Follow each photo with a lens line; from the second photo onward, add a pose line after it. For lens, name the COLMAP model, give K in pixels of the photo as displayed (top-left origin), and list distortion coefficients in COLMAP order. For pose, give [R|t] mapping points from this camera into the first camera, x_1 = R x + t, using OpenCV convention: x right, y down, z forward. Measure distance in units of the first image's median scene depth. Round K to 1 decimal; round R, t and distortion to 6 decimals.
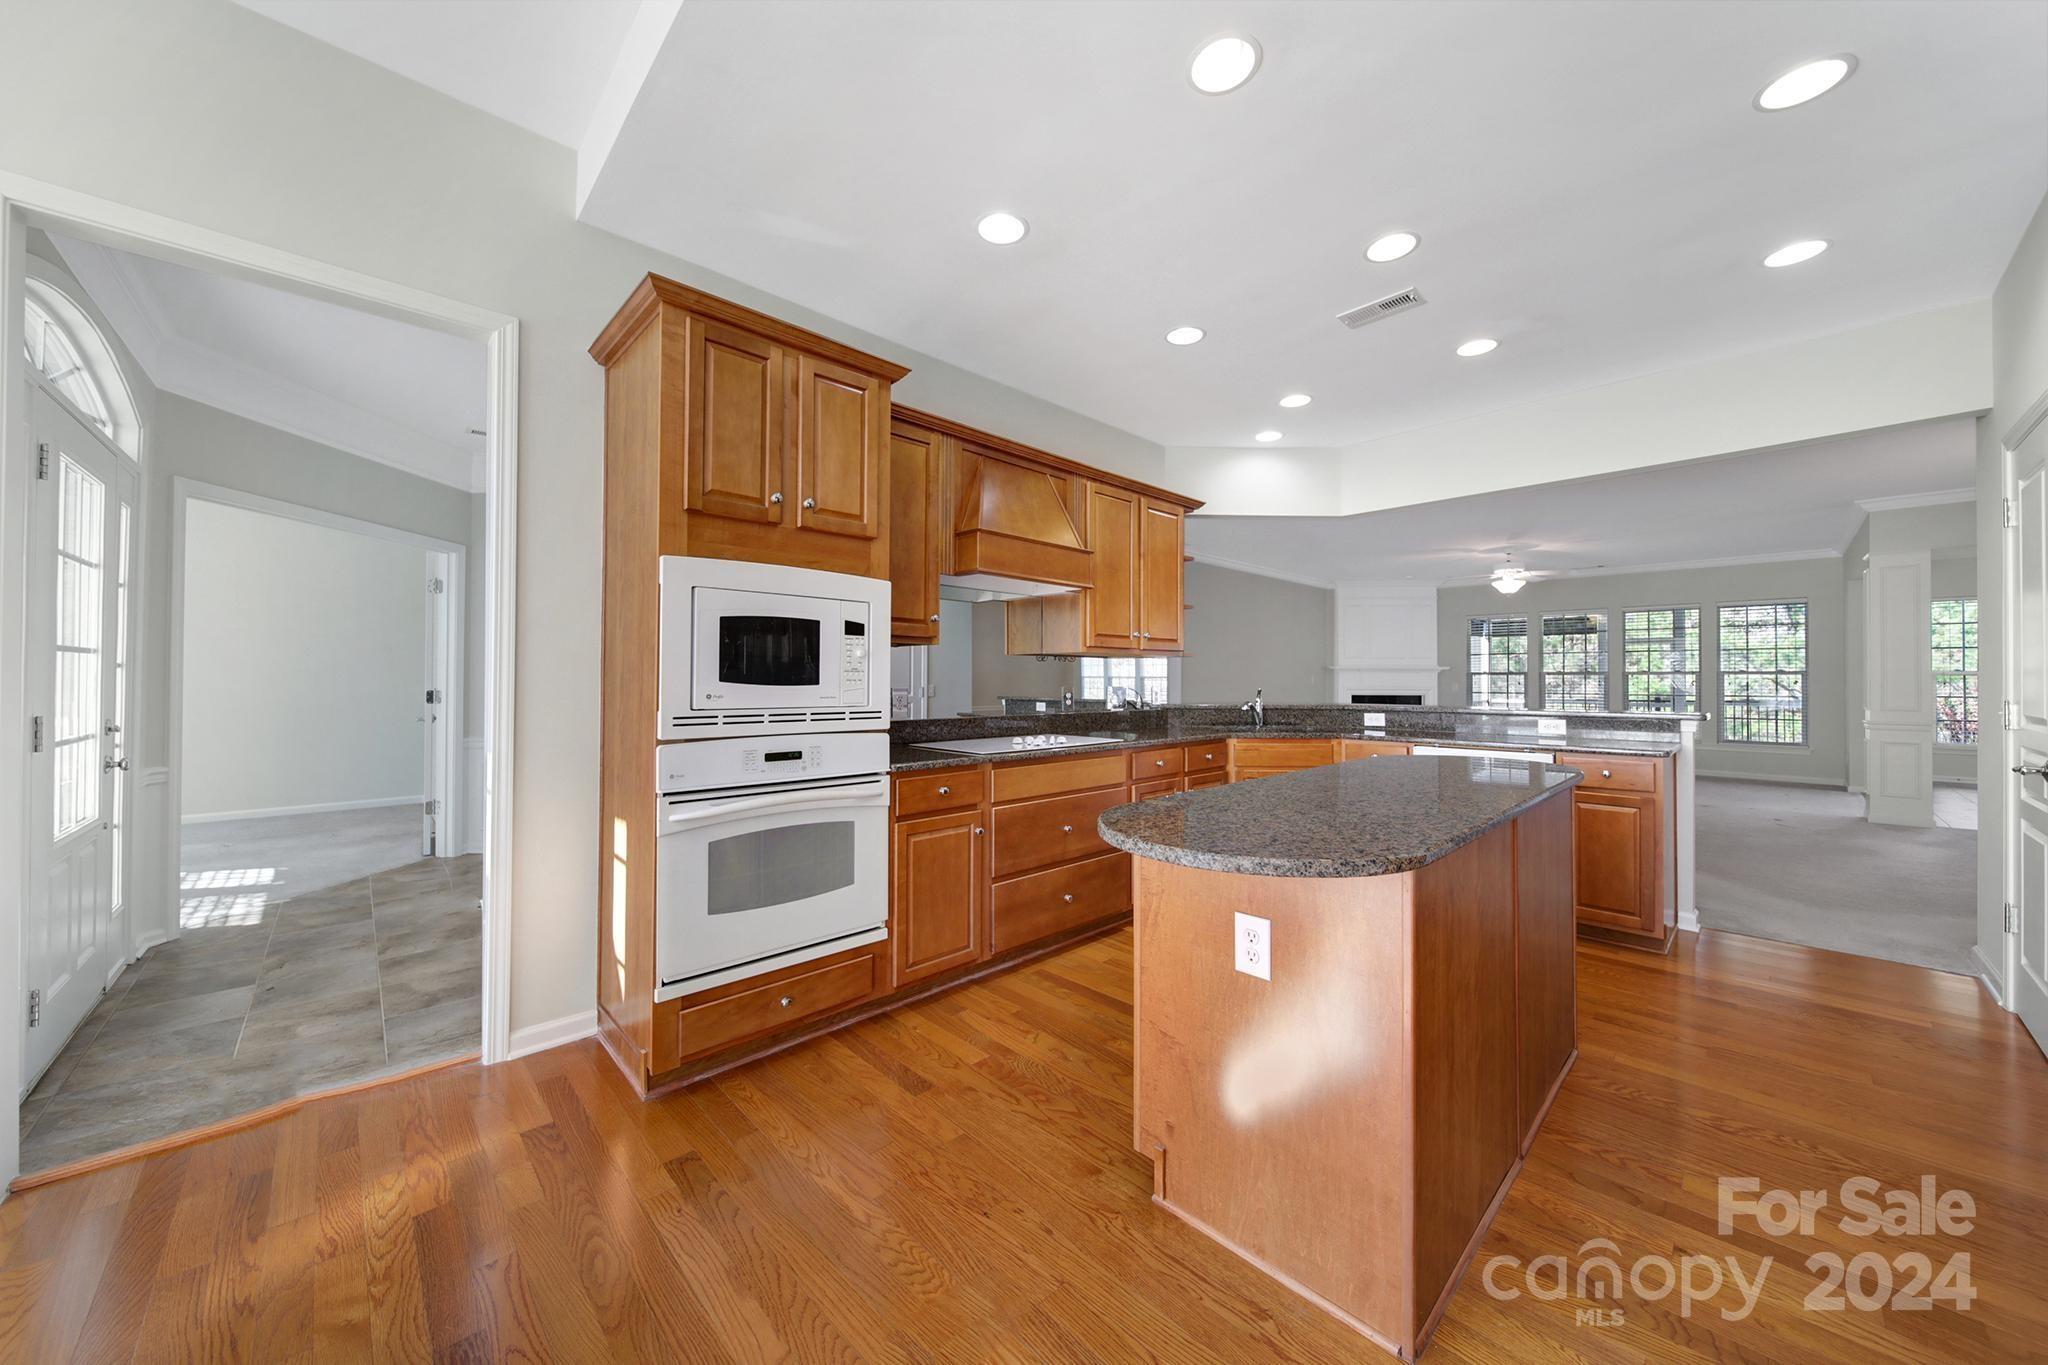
lens RADIAL K [[720.1, 0, 1044.6], [0, 720.1, 675.3], [0, 0, 1]] dist [-0.001718, -0.000181]
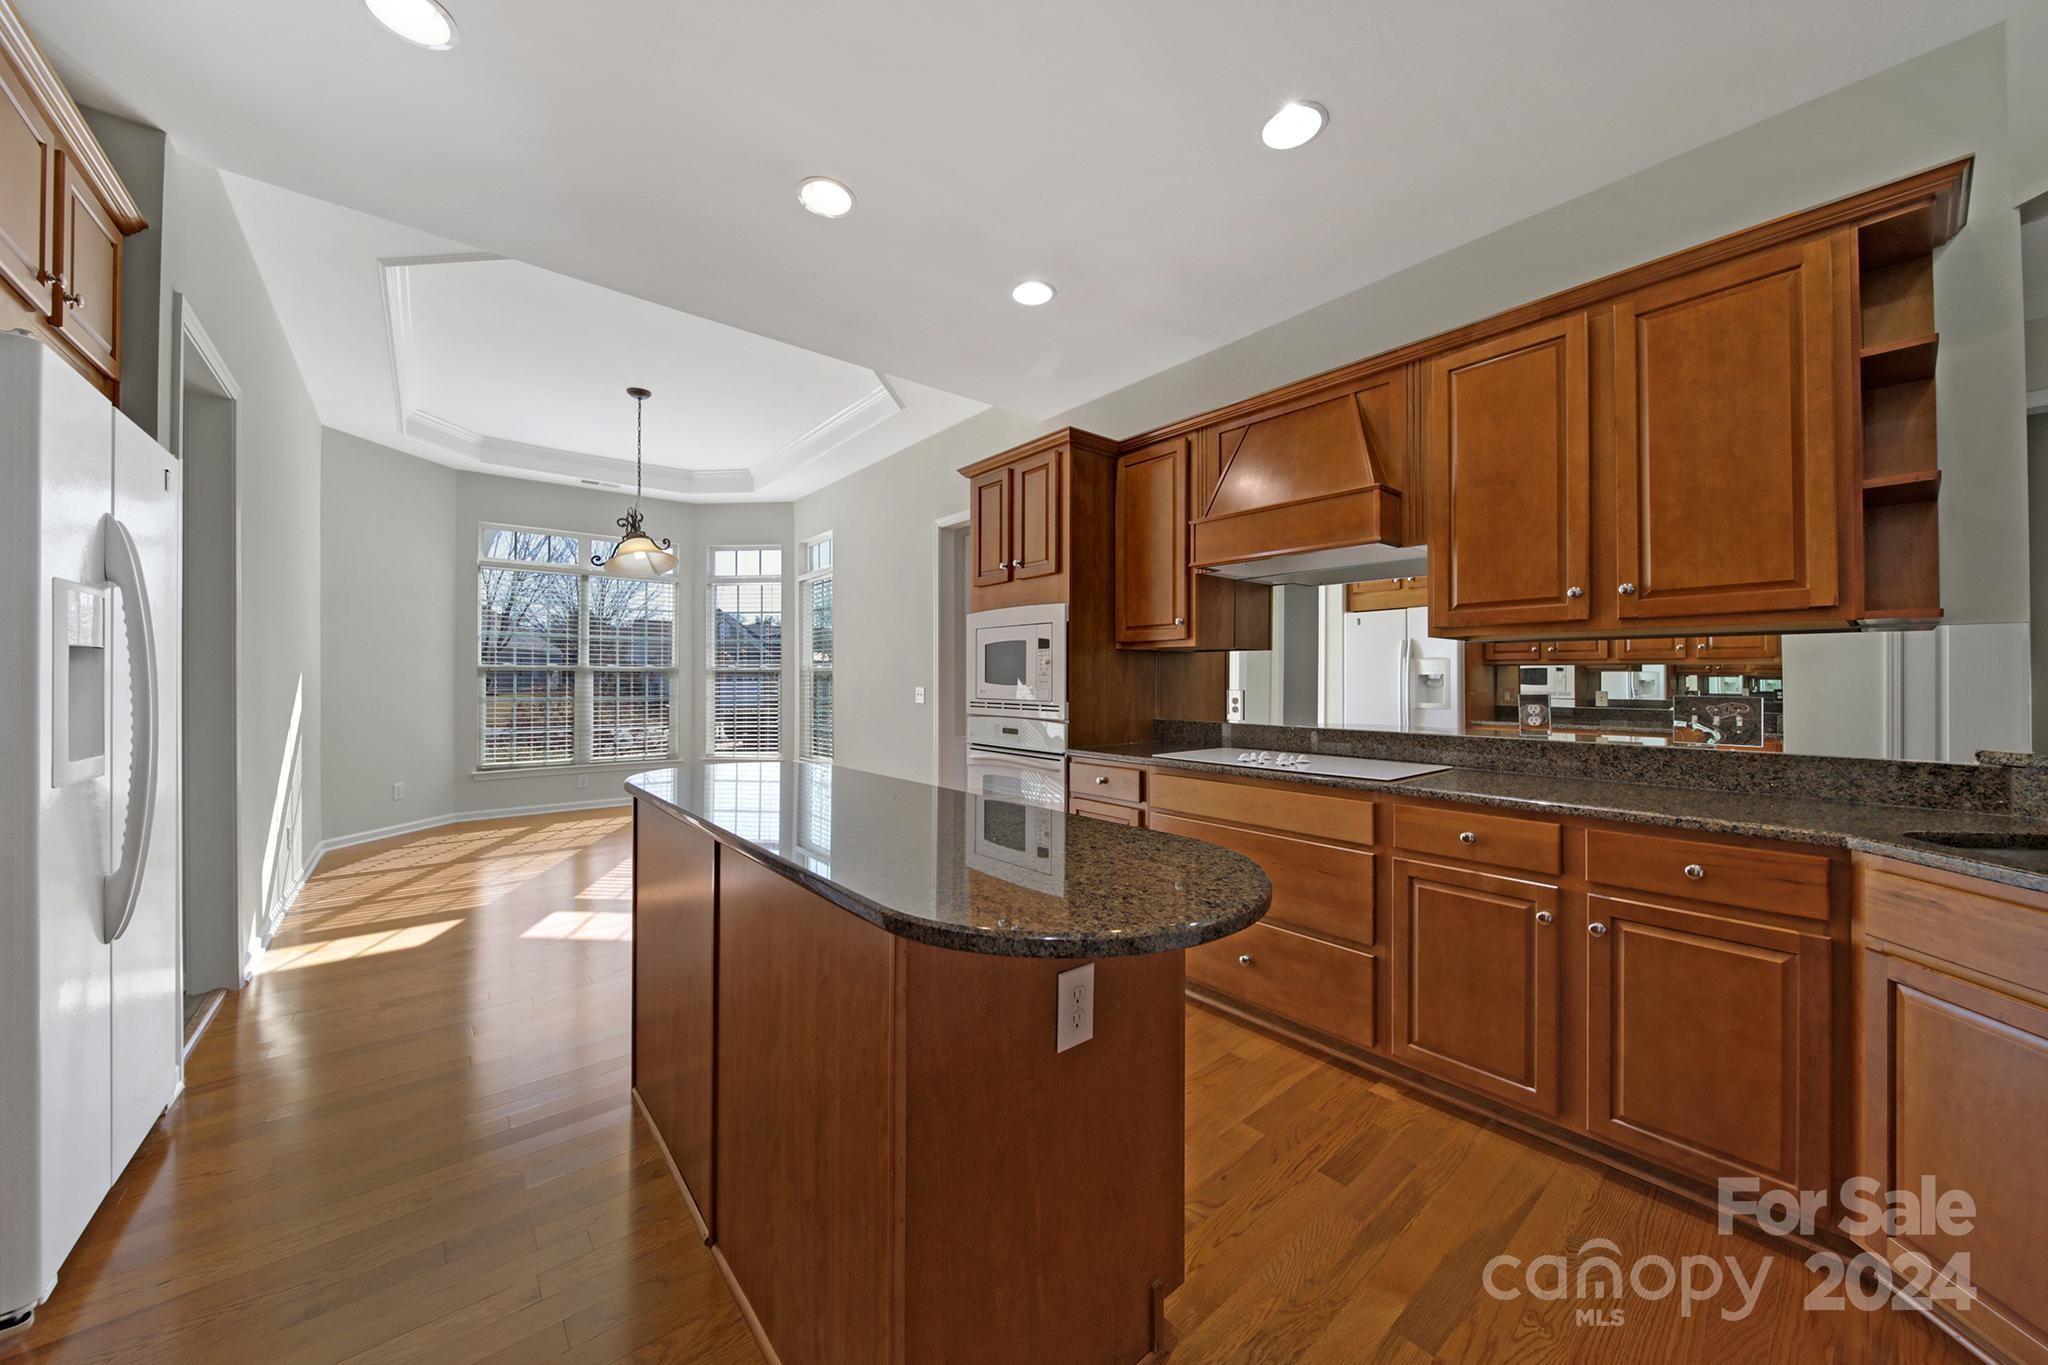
lens RADIAL K [[720.1, 0, 1019.2], [0, 720.1, 679.3], [0, 0, 1]] dist [-0.001718, -0.000181]
pose [[-0.090043, -0.005254, -0.995924, 1.104317], [0.004704, 0.999973, -0.005701, 0.009800], [0.995927, -0.005199, -0.090015, 1.090575]]
